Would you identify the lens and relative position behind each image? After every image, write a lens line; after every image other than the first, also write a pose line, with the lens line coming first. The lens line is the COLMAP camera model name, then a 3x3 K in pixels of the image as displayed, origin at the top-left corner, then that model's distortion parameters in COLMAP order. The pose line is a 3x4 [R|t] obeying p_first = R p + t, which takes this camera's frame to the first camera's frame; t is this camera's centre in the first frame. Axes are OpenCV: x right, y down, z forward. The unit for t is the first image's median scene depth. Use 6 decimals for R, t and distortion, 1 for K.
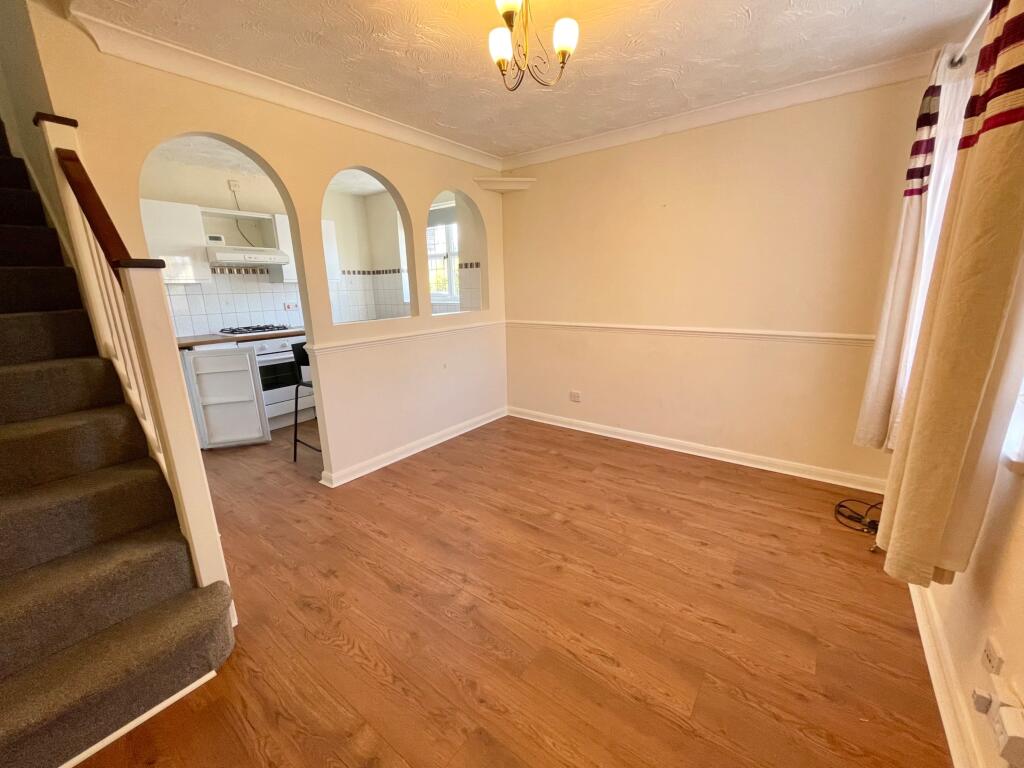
lens RADIAL K [[413.3, 0, 514.1], [0, 413.3, 385.1], [0, 0, 1]] dist [-0.003666, -0.000656]
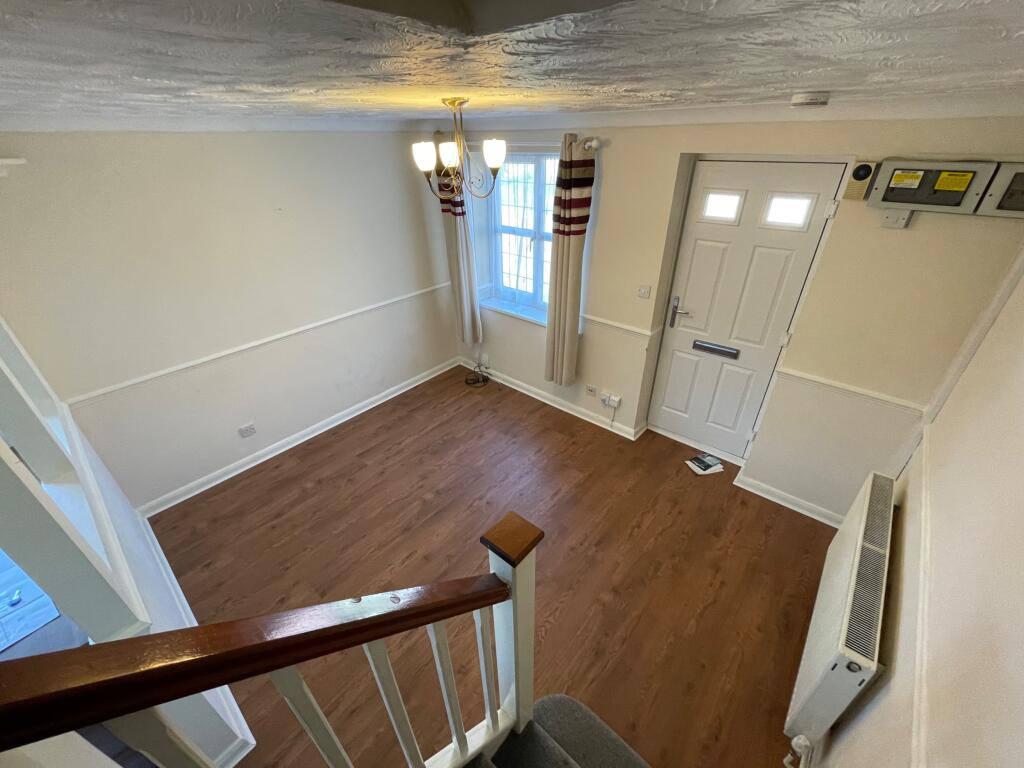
lens RADIAL K [[413.3, 0, 514.6], [0, 413.3, 385.2], [0, 0, 1]] dist [-0.003666, -0.000656]
pose [[0.065863, -0.495075, 0.866350, -1.147334], [0.246459, 0.849406, 0.466655, -0.708272], [-0.966913, 0.182785, 0.177960, 0.652586]]
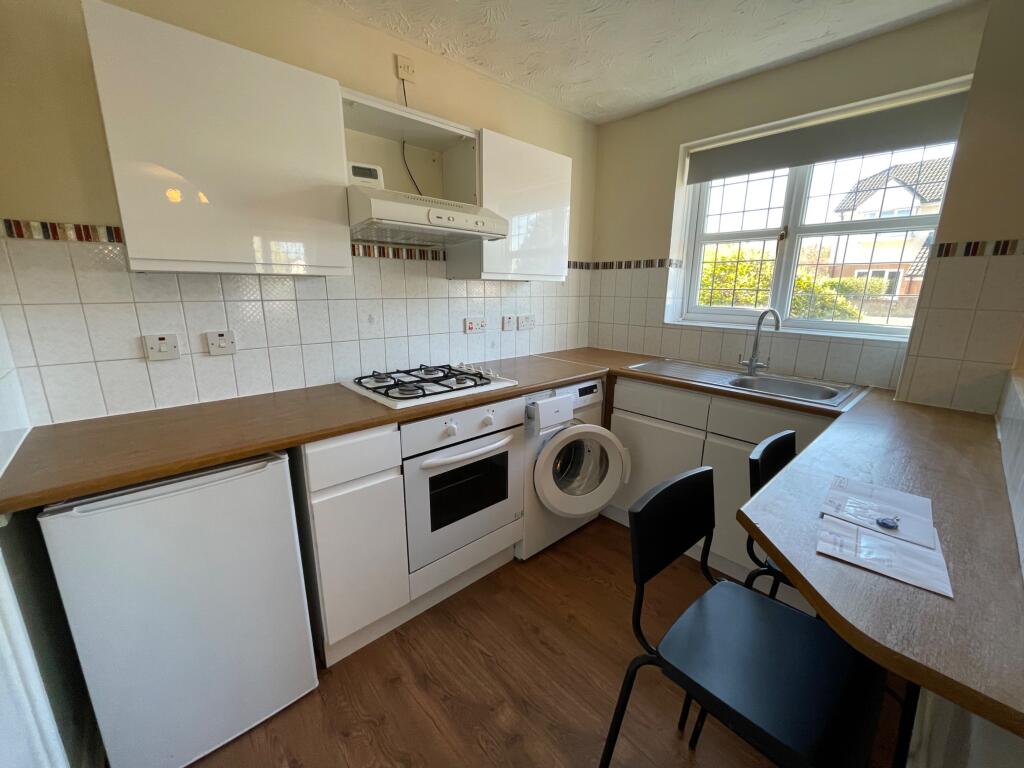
lens RADIAL K [[413.3, 0, 510.1], [0, 413.3, 384.2], [0, 0, 1]] dist [-0.003666, -0.000656]
pose [[0.982959, 0.073627, -0.168434, -0.245740], [-0.074131, 0.997243, 0.003301, -0.074580], [0.168212, 0.009242, 0.985707, 0.303780]]
